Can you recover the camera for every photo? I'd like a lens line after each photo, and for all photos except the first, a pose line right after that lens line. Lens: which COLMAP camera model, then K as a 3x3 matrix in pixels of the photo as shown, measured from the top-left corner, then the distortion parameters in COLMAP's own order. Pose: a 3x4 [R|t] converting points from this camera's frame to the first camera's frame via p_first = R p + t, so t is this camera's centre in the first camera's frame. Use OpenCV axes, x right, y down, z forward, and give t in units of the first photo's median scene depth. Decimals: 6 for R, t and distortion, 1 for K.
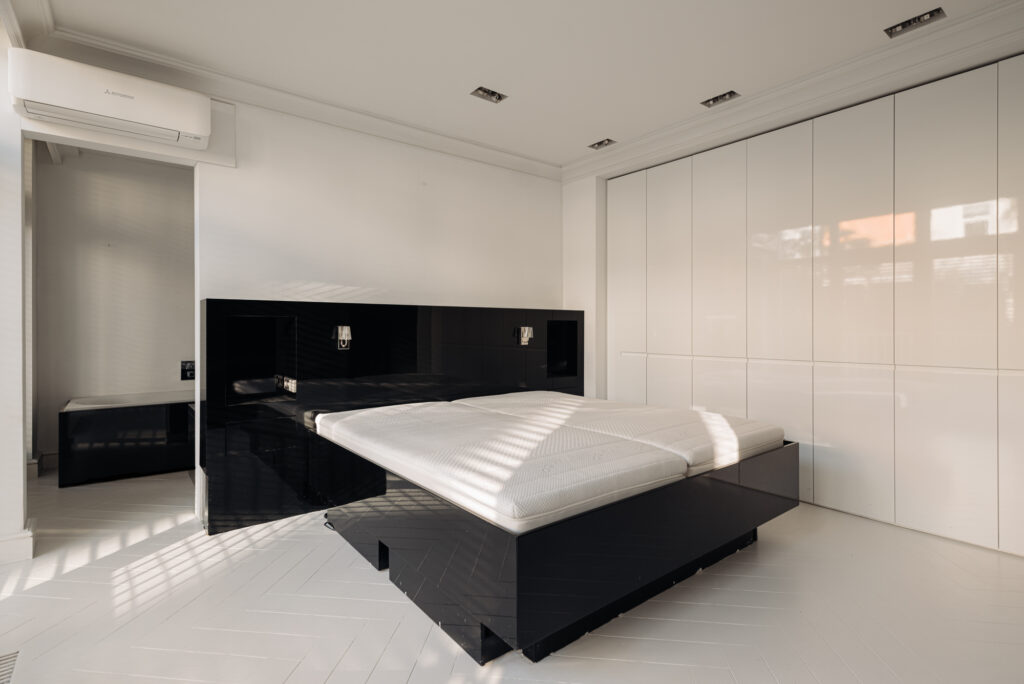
lens RADIAL K [[498.1, 0, 511.3], [0, 498.1, 329.6], [0, 0, 1]] dist [0.000809, 0.000367]
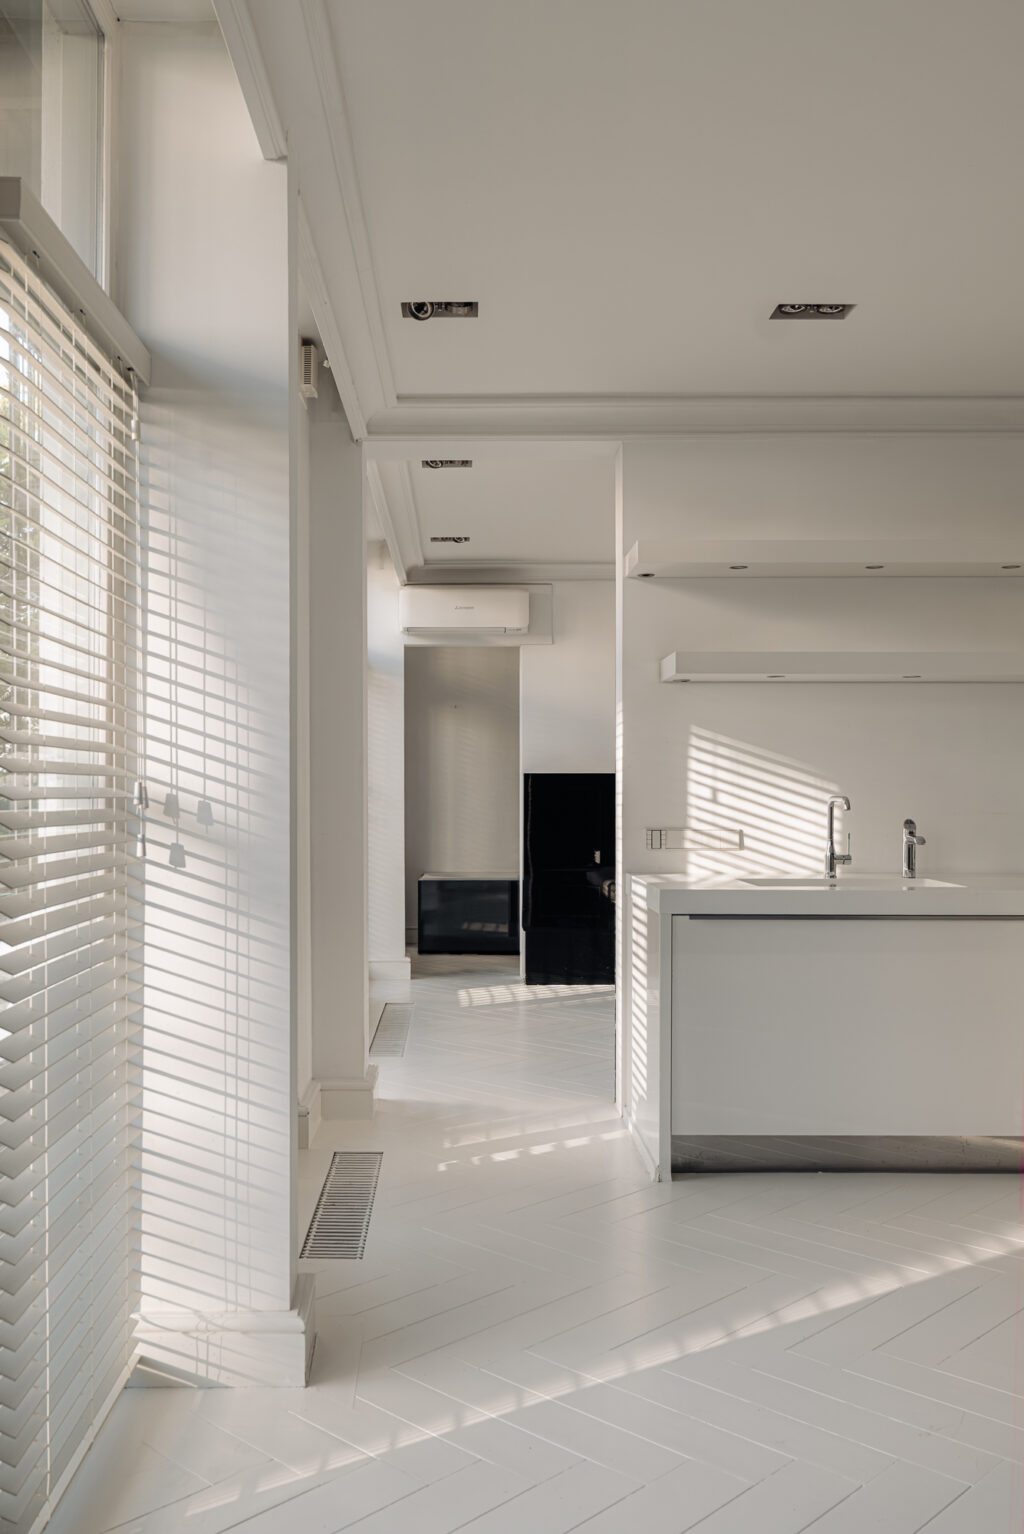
lens RADIAL K [[1316.1, 0, 468.0], [0, 1316.1, 795.9], [0, 0, 1]] dist [0.008382, 0.003426]
pose [[0.783546, 0.003306, -0.621325, 1.042192], [-0.003542, 0.999993, 0.000853, -0.012711], [0.621324, 0.001533, 0.783552, -1.291605]]
